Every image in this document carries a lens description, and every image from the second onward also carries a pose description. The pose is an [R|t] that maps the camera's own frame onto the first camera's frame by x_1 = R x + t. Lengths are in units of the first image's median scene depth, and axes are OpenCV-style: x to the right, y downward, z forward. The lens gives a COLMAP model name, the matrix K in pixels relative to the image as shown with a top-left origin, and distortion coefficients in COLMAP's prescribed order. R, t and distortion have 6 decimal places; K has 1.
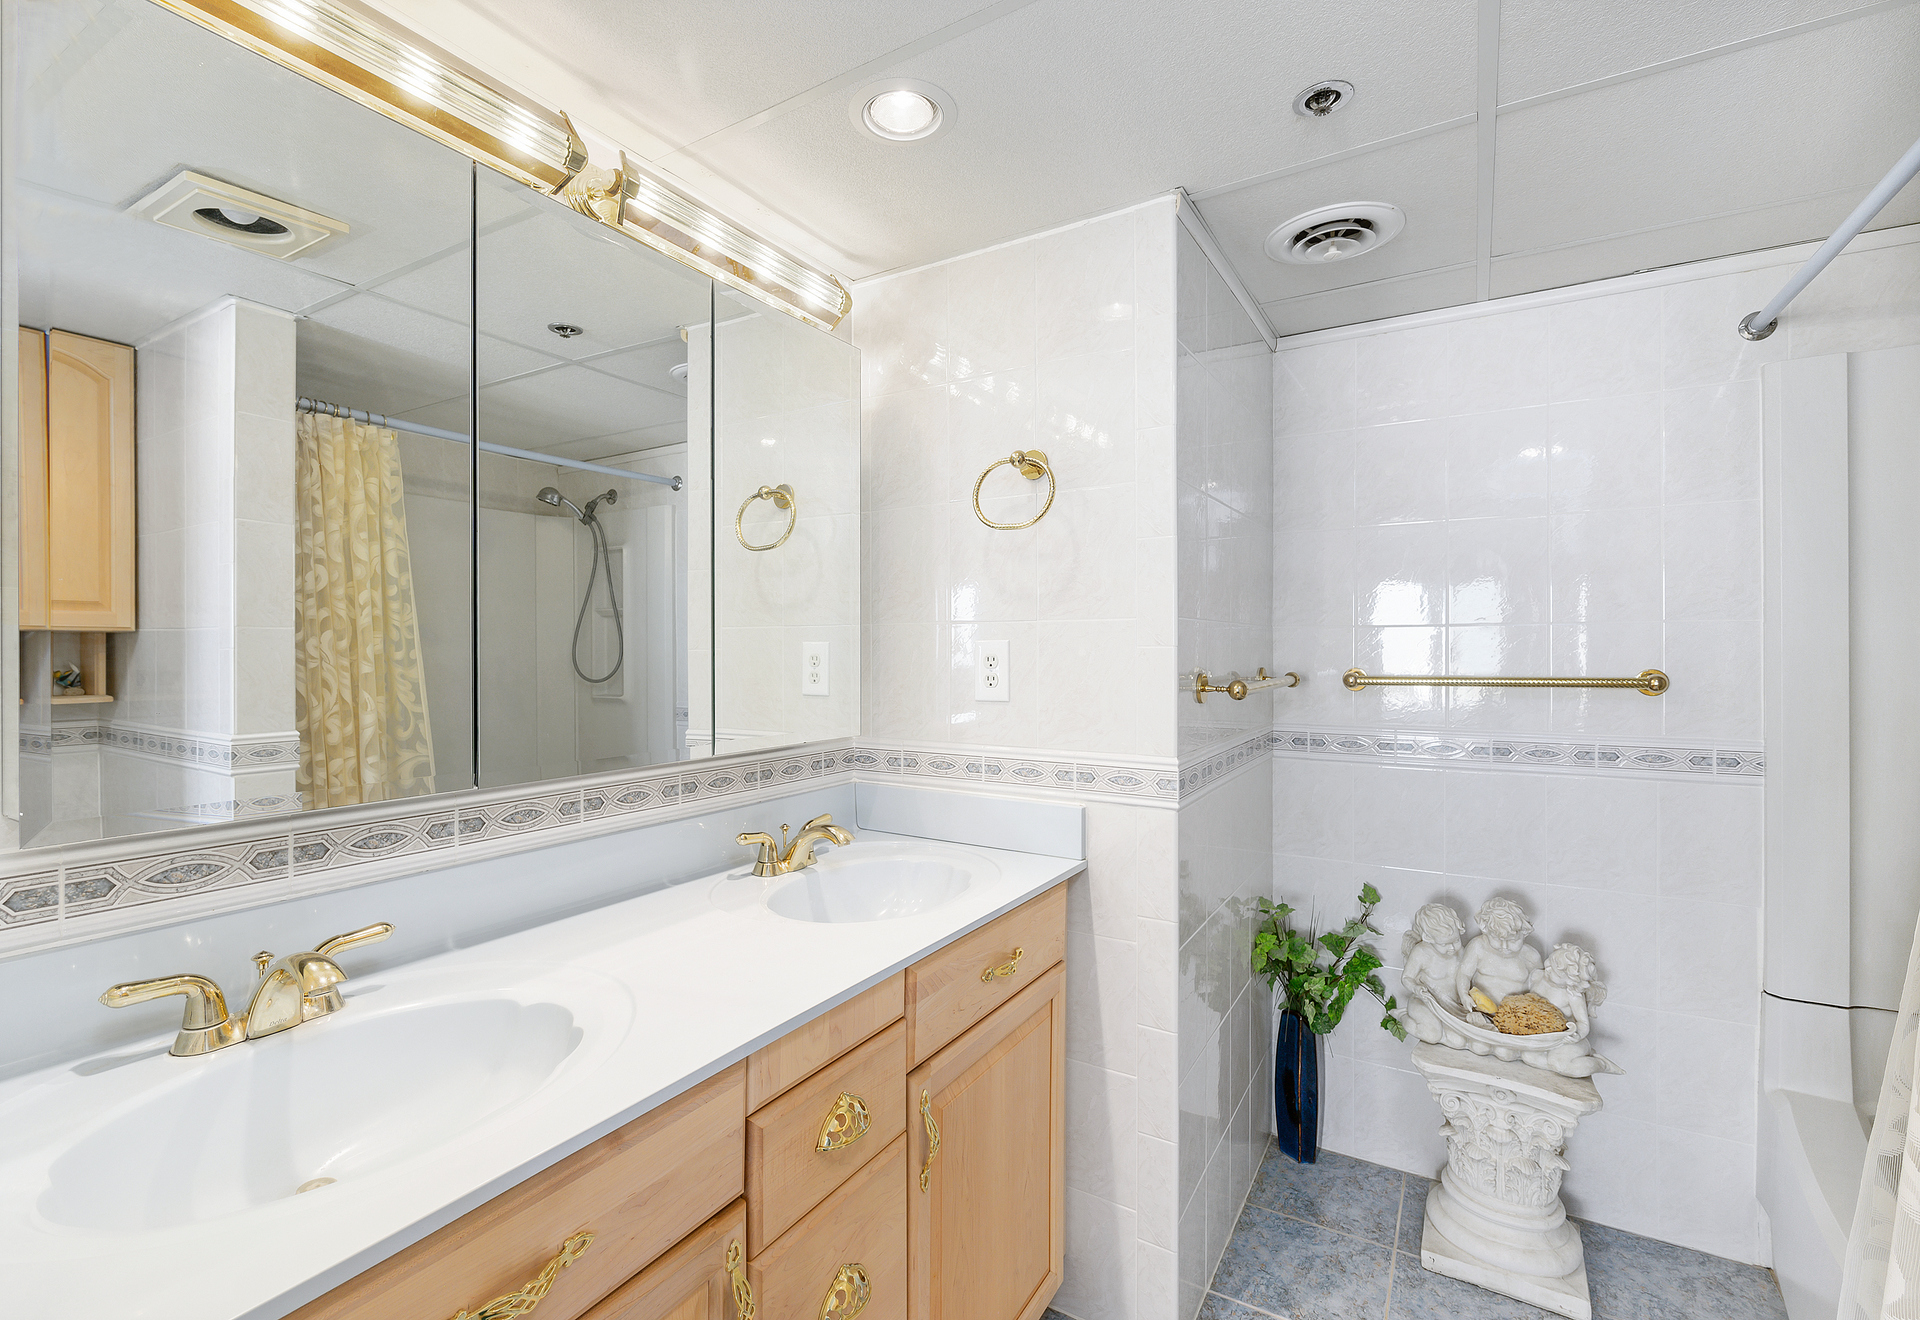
lens RADIAL K [[830.6, 0, 960.4], [0, 830.6, 652.4], [0, 0, 1]] dist [0.000683, -0.000116]
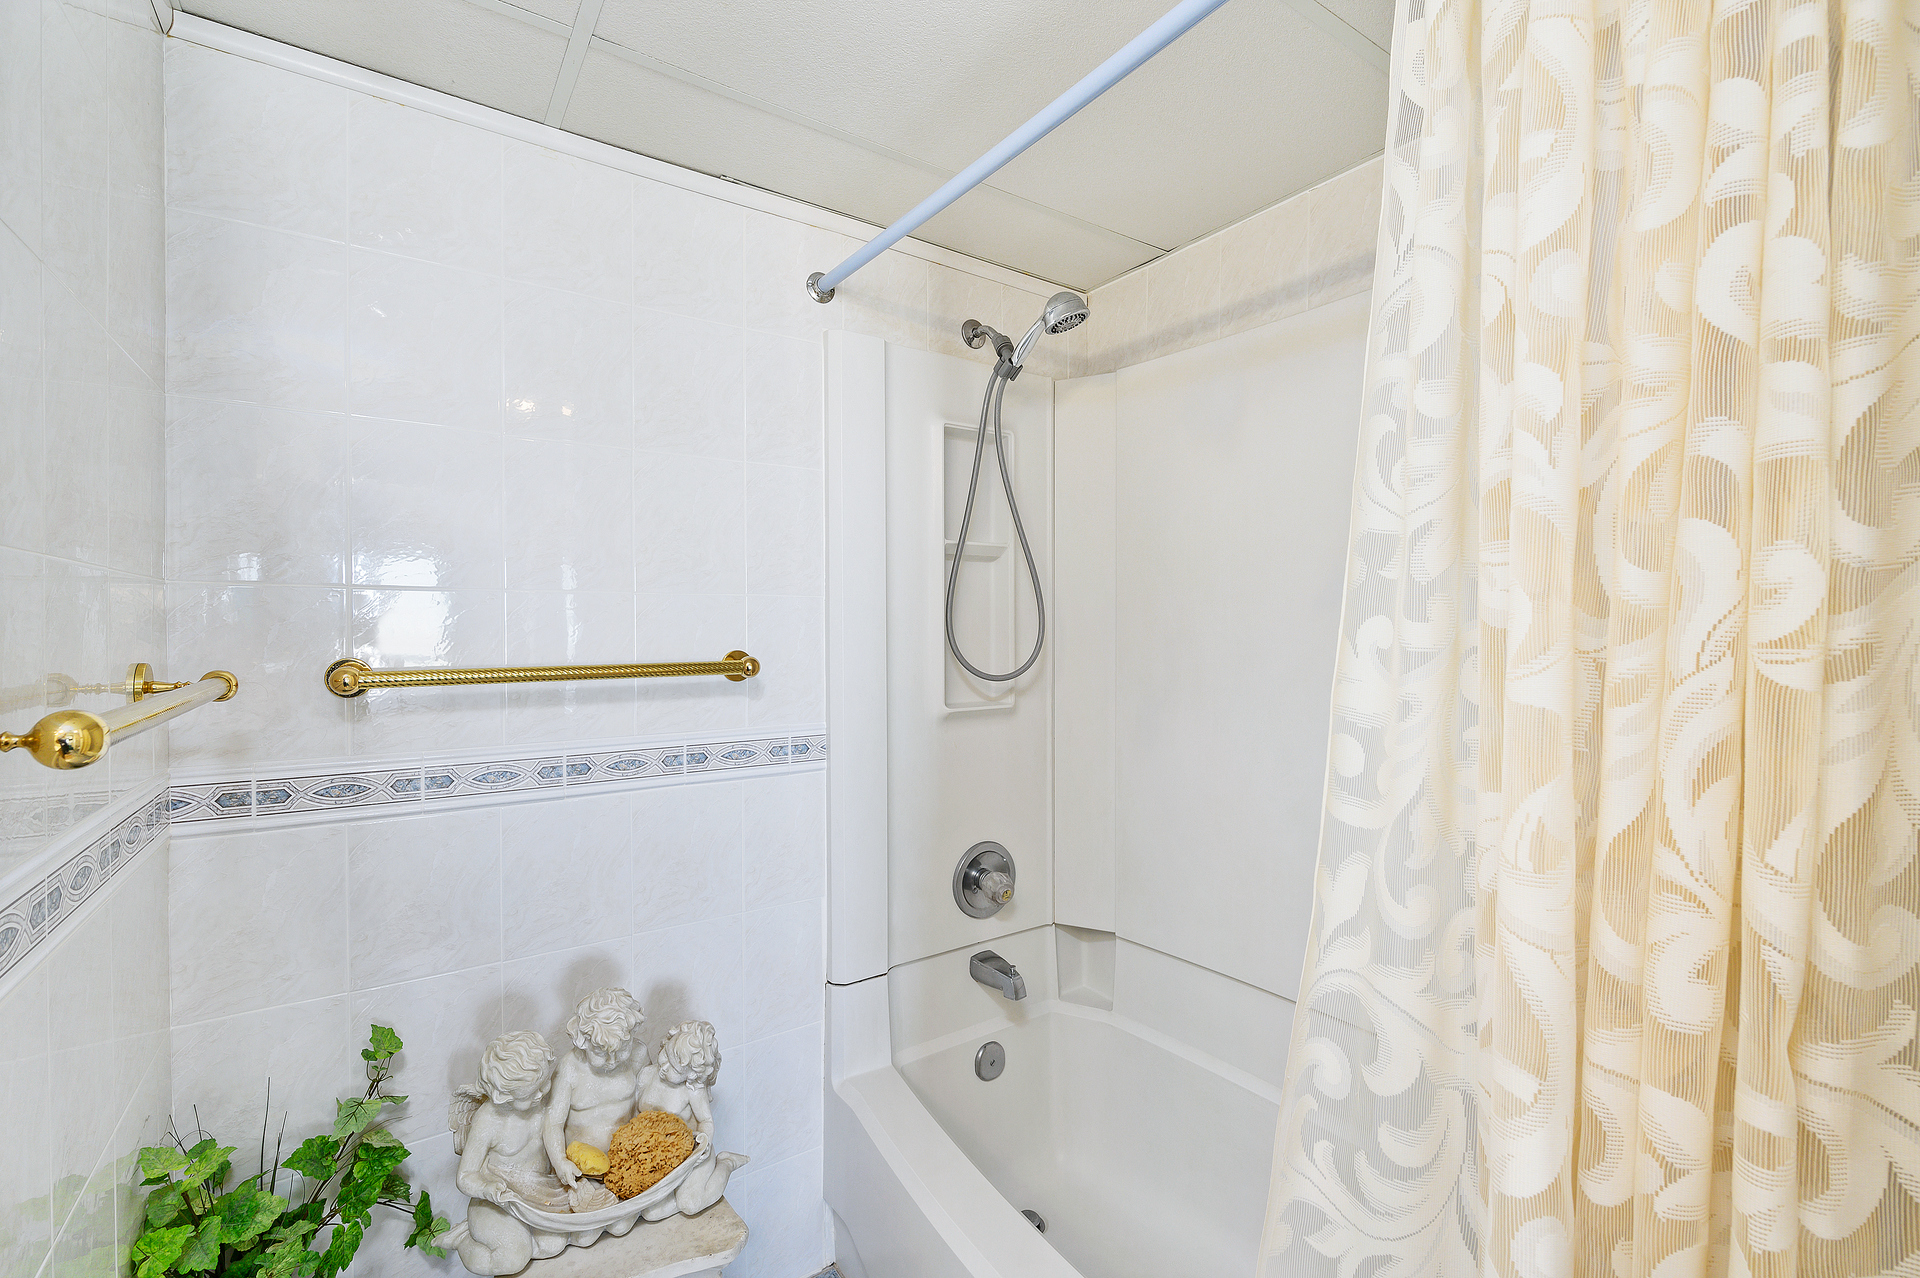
lens RADIAL K [[837.9, 0, 960.0], [0, 837.9, 639.0], [0, 0, 1]] dist [-0.000630, -0.000444]
pose [[0.420701, -0.007950, 0.907164, 0.148593], [0.002854, 0.999968, 0.007440, 0.002239], [-0.907195, -0.000541, 0.420711, 0.440728]]
